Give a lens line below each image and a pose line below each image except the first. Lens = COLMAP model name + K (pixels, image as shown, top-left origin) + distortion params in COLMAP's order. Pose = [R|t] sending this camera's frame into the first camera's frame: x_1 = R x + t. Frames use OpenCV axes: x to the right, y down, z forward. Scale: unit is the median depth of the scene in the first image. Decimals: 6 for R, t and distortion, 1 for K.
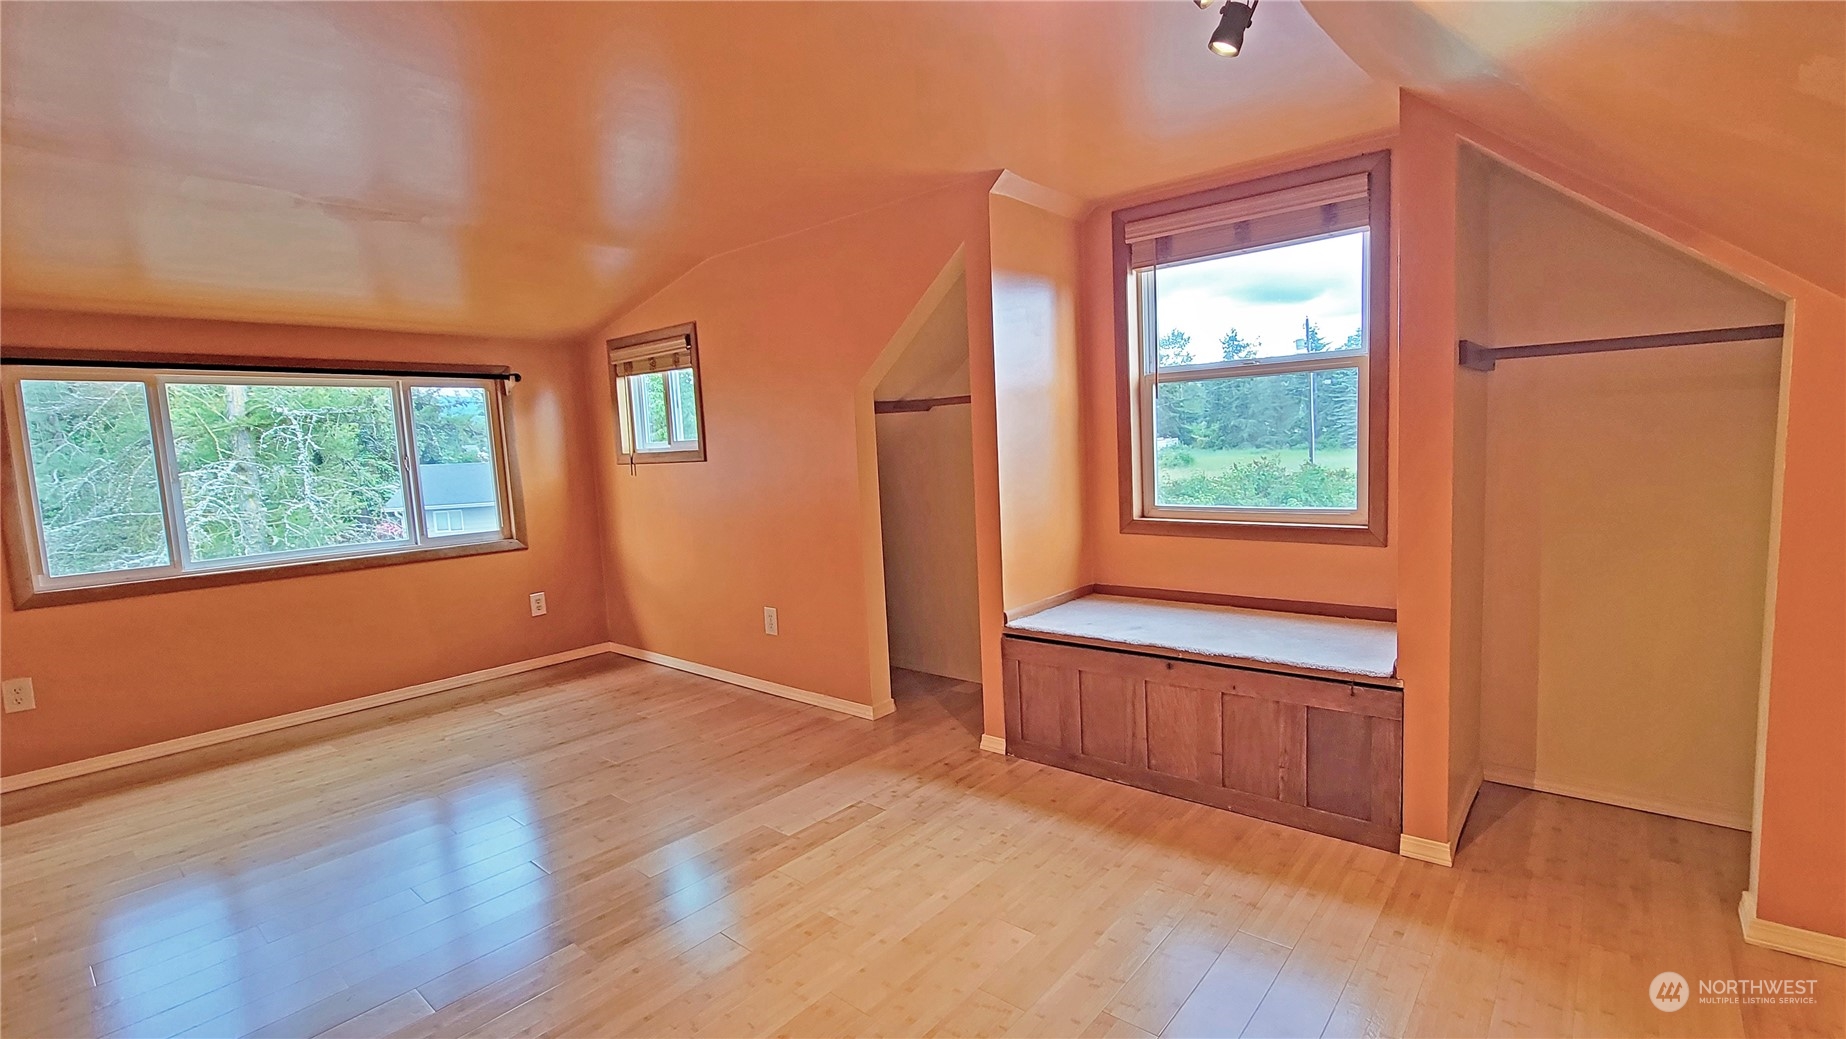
lens RADIAL K [[761.7, 0, 936.1], [0, 761.7, 526.3], [0, 0, 1]] dist [-0.001367, -0.000157]
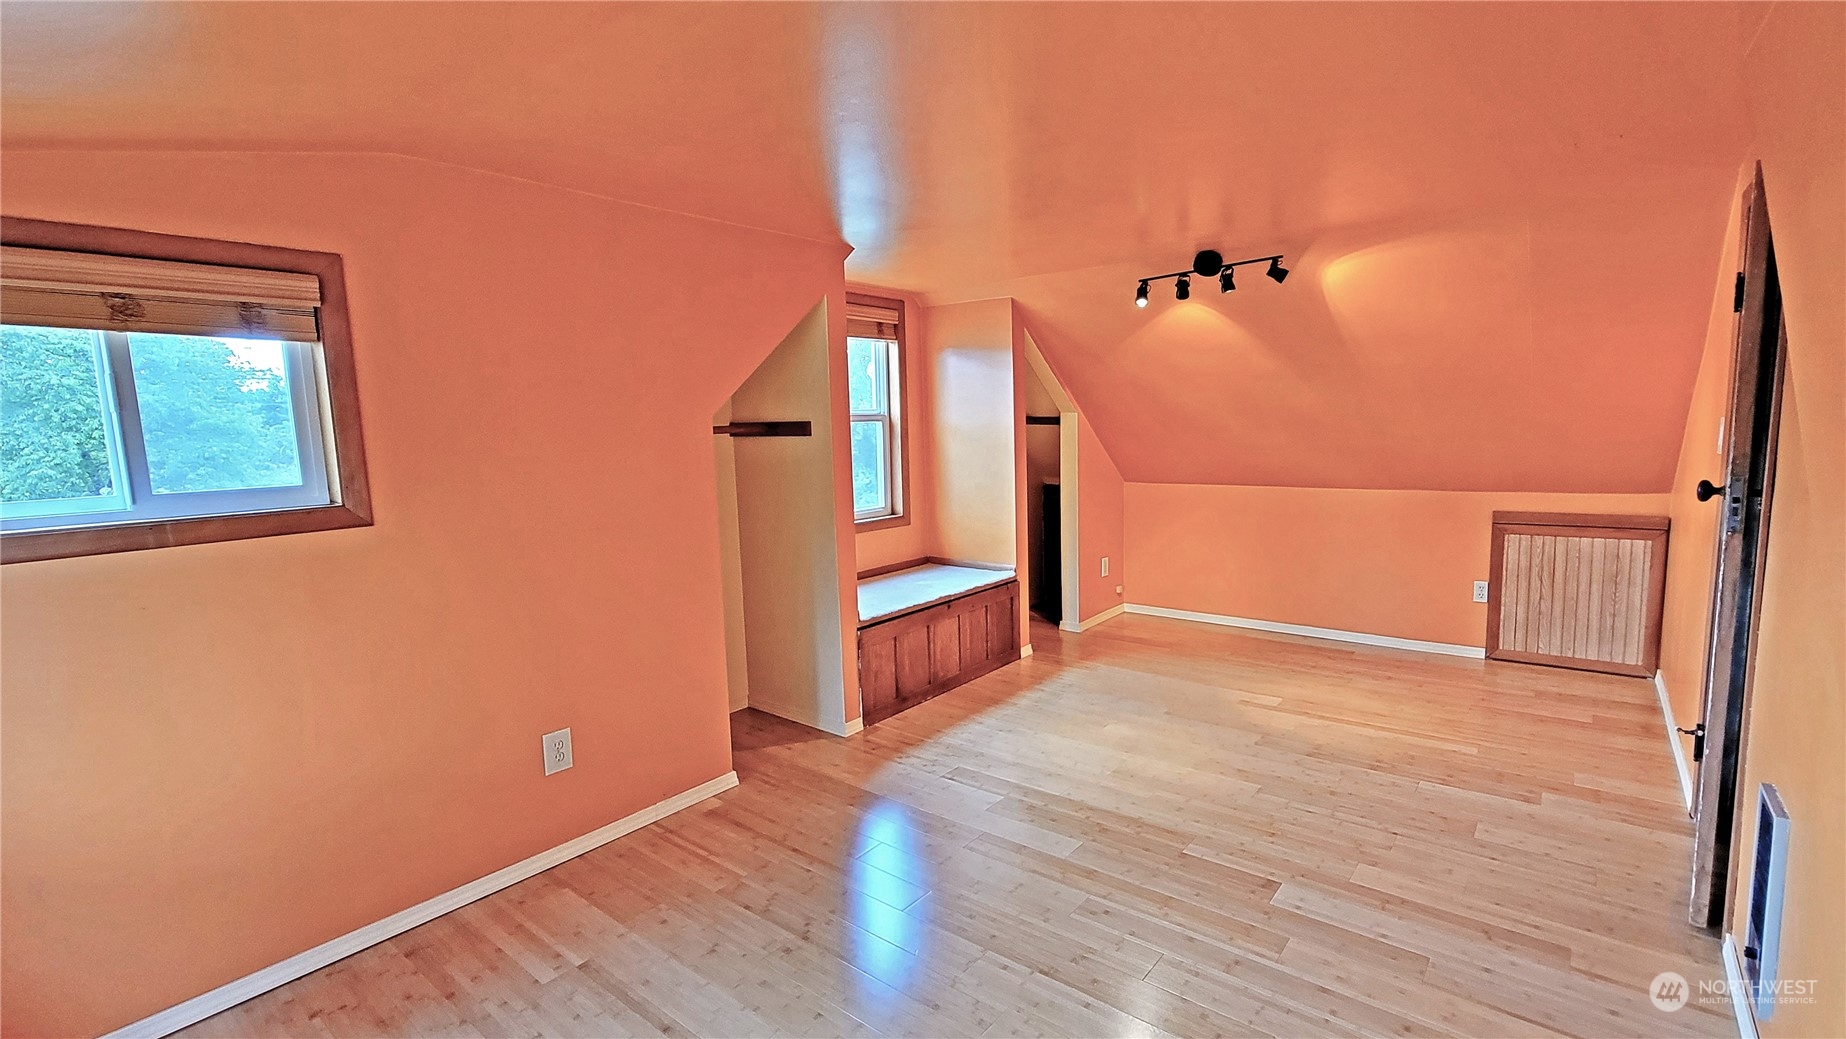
lens RADIAL K [[761.7, 0, 936.1], [0, 761.7, 526.3], [0, 0, 1]] dist [-0.001367, -0.000157]
pose [[0.049737, -0.092950, 0.994428, -1.101452], [0.136365, 0.986968, 0.085433, -0.104245], [-0.989409, 0.131356, 0.061764, 0.803159]]
